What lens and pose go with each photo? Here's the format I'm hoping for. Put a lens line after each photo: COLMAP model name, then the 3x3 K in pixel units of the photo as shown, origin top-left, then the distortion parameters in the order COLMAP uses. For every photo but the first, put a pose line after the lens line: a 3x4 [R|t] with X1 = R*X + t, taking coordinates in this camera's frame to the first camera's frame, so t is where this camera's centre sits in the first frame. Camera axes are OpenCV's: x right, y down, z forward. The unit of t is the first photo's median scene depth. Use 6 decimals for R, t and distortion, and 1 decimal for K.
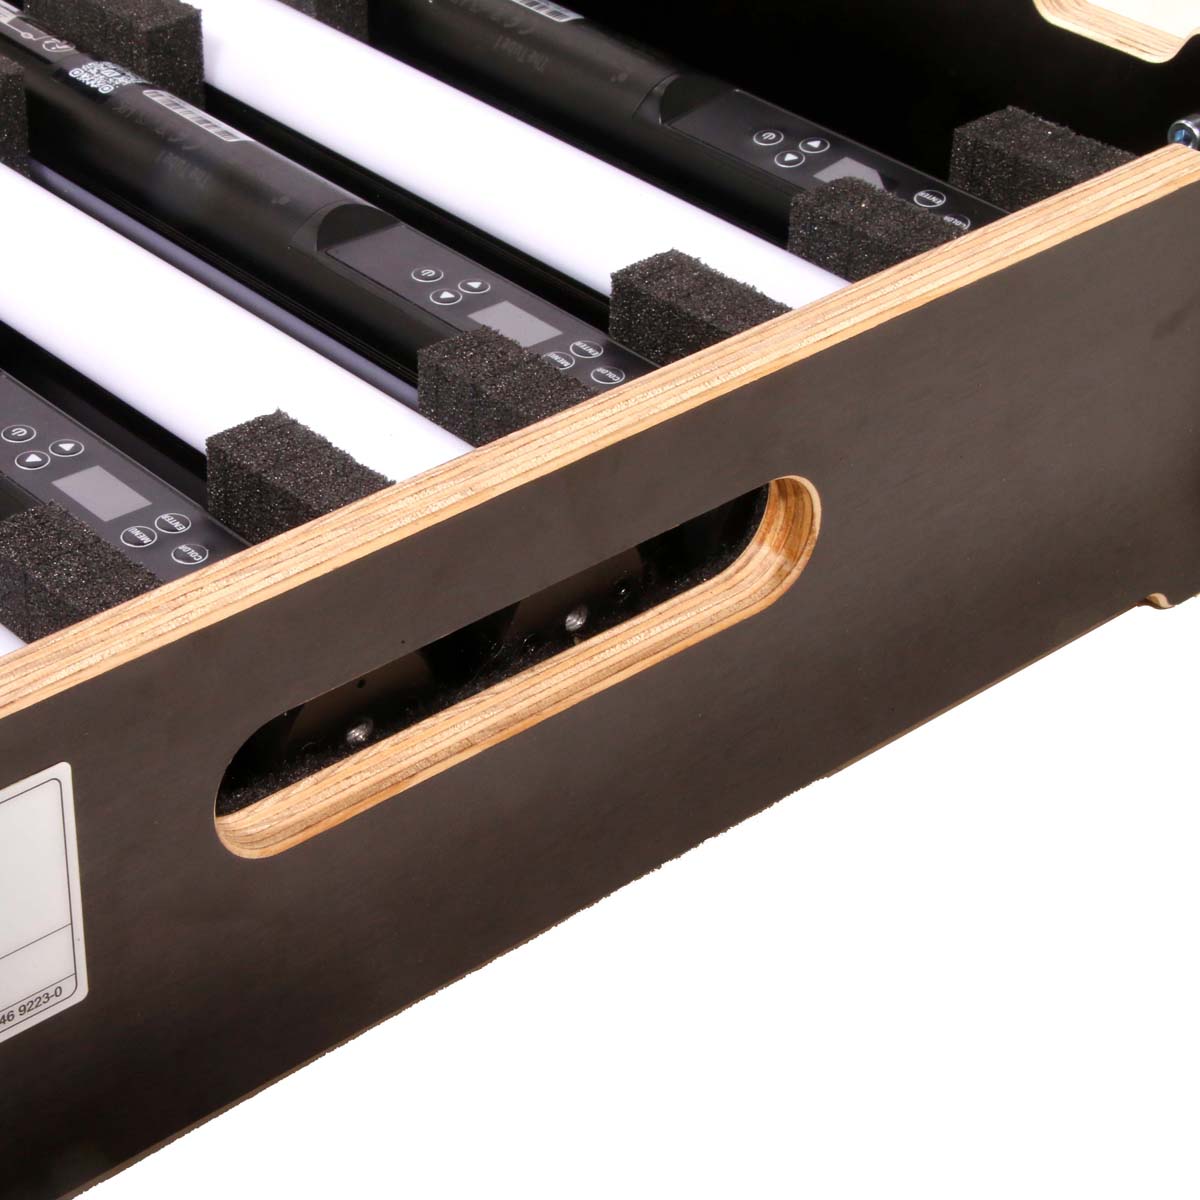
lens RADIAL K [[3500.3, 0, 600.0], [0, 3500.3, 600.0], [0, 0, 1]] dist [0.052857, 1.086943]
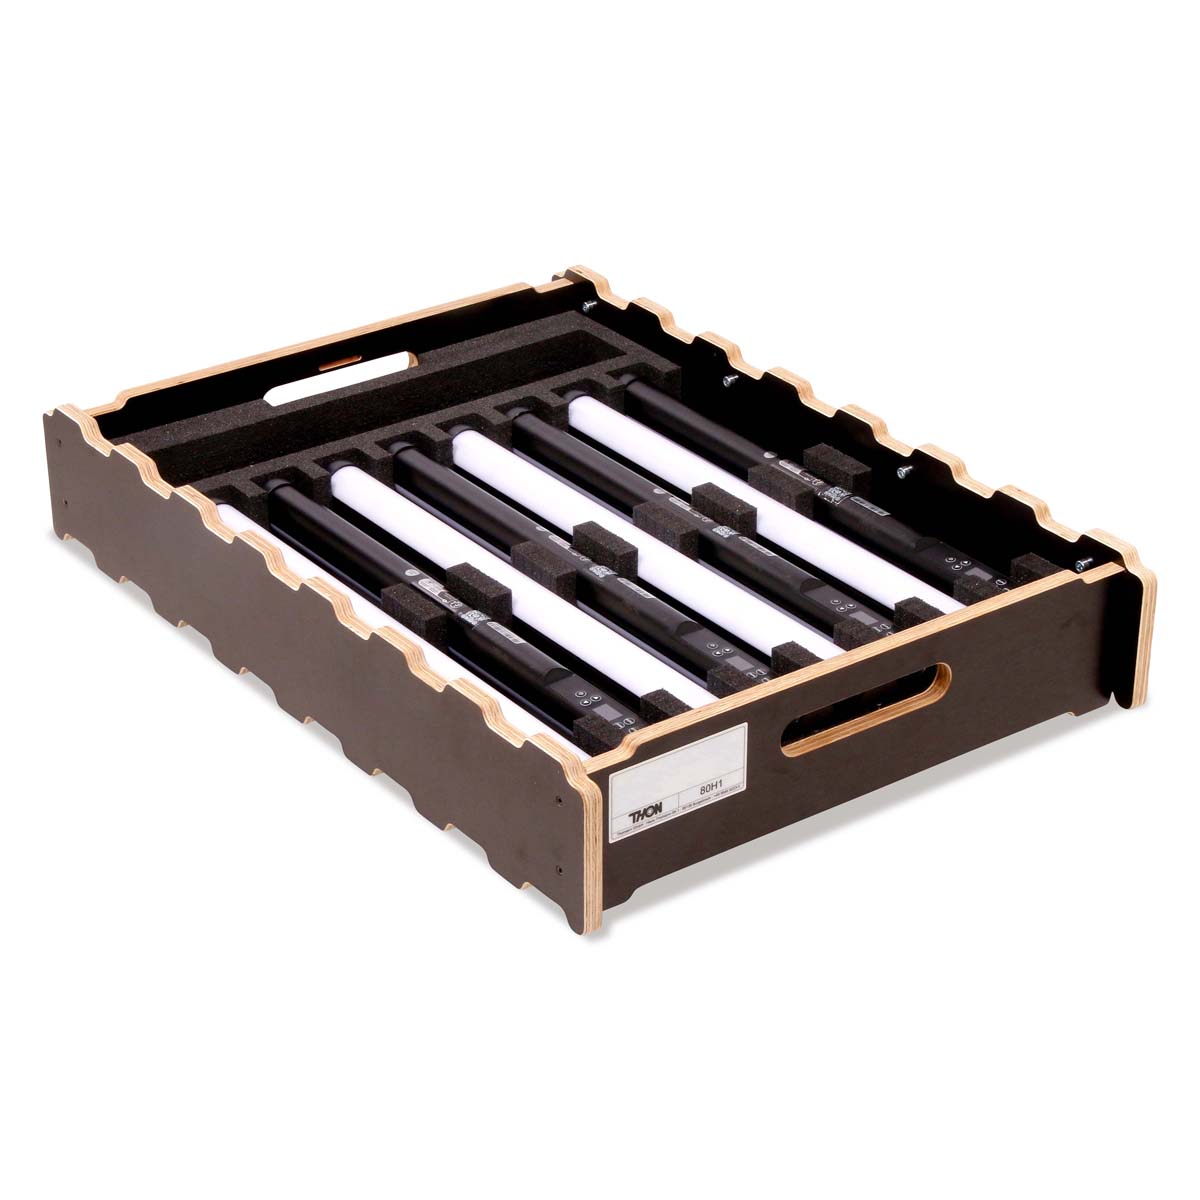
lens RADIAL K [[3158.4, 0, 600.0], [0, 3158.4, 600.0], [0, 0, 1]] dist [0.264507, -0.068341]
pose [[0.994071, 0.029682, -0.104601, 0.037519], [-0.039222, 0.995137, -0.090358, 0.173023], [0.101410, 0.093925, 0.990401, -1.862063]]
